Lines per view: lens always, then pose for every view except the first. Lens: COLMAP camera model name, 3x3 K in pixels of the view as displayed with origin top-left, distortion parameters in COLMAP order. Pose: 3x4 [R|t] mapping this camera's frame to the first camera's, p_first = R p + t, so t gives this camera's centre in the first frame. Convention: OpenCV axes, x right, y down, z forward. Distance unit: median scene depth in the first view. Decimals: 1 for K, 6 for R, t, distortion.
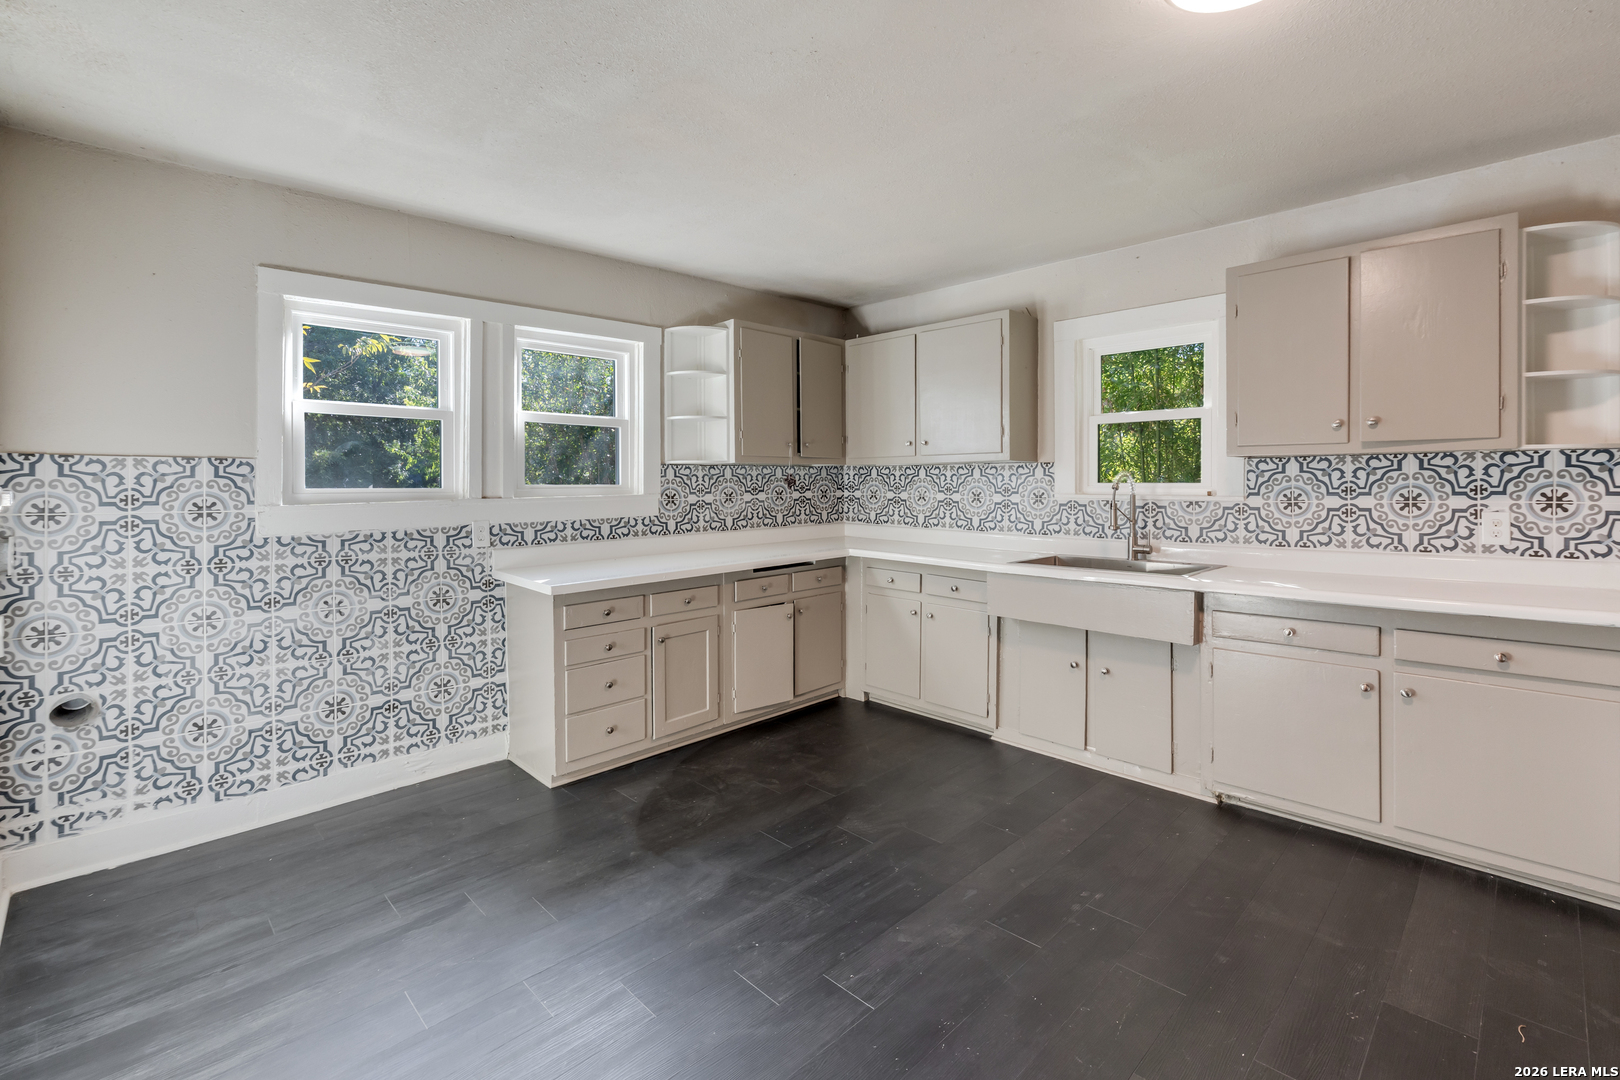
lens RADIAL K [[716.4, 0, 861.8], [0, 716.4, 486.1], [0, 0, 1]] dist [-0.002127, 0.001108]
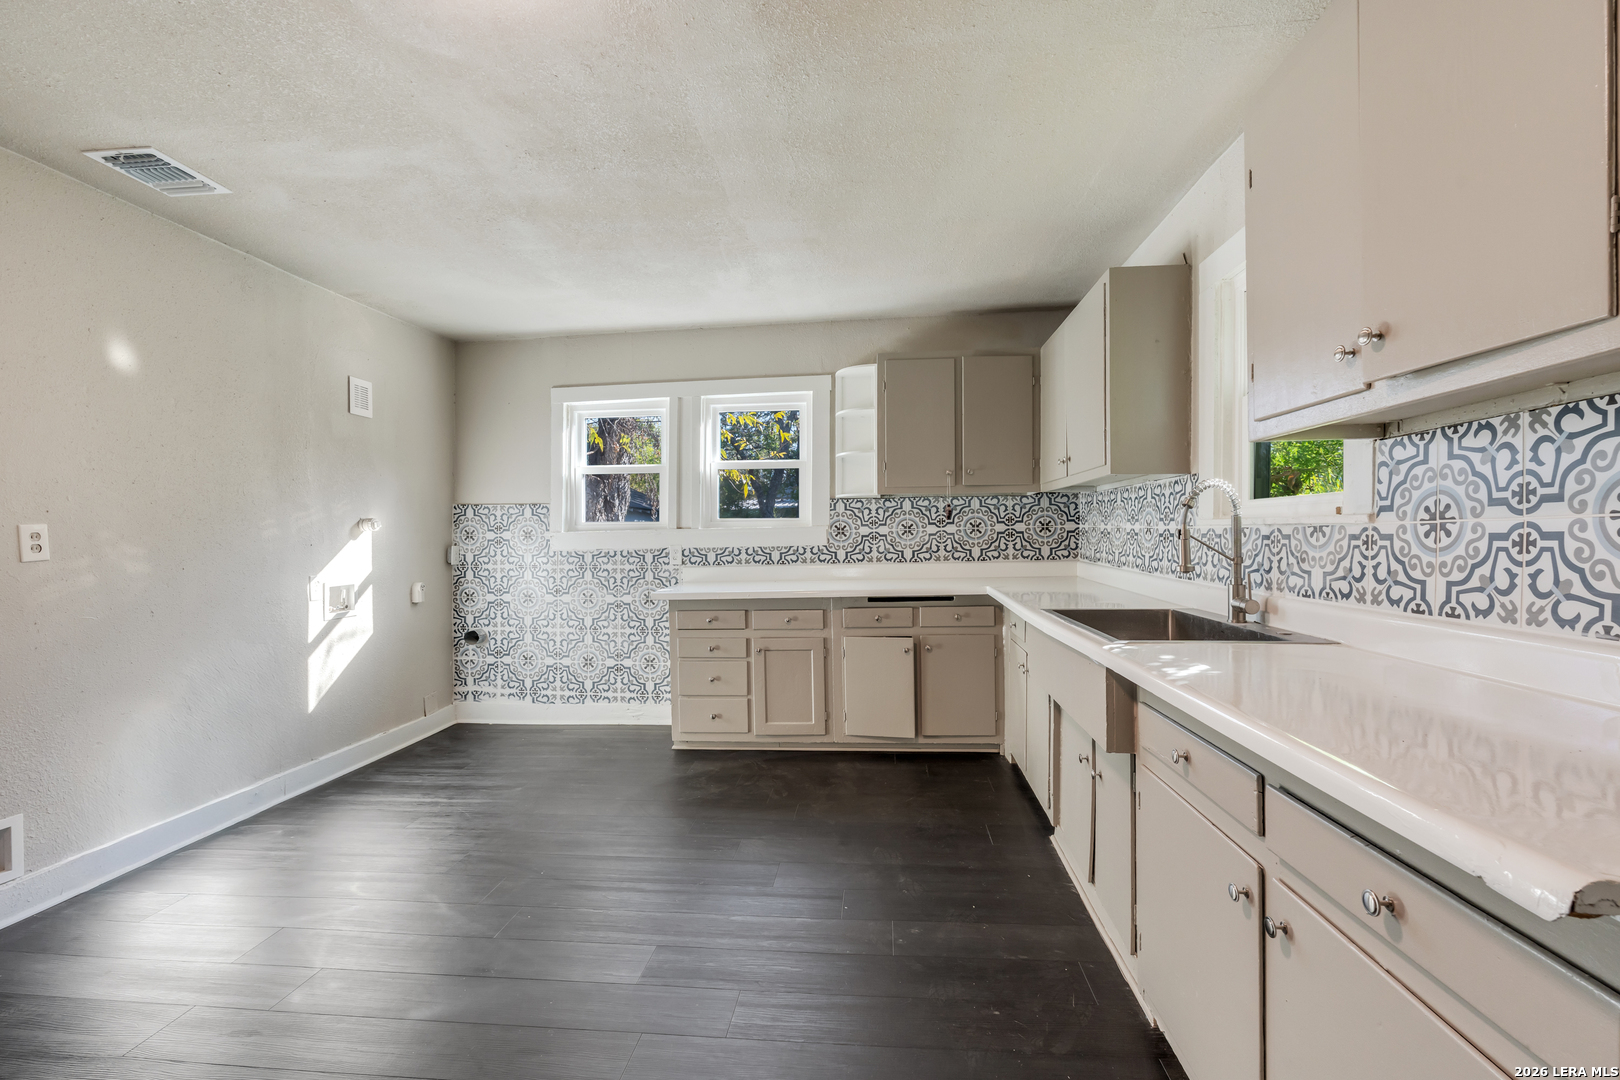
lens RADIAL K [[716.4, 0, 818.5], [0, 716.4, 537.6], [0, 0, 1]] dist [-0.002127, 0.001108]
pose [[0.625491, 0.002023, -0.780229, 0.722051], [0.005303, 0.999963, 0.006843, 0.027418], [0.780213, -0.008418, 0.625457, 0.377761]]
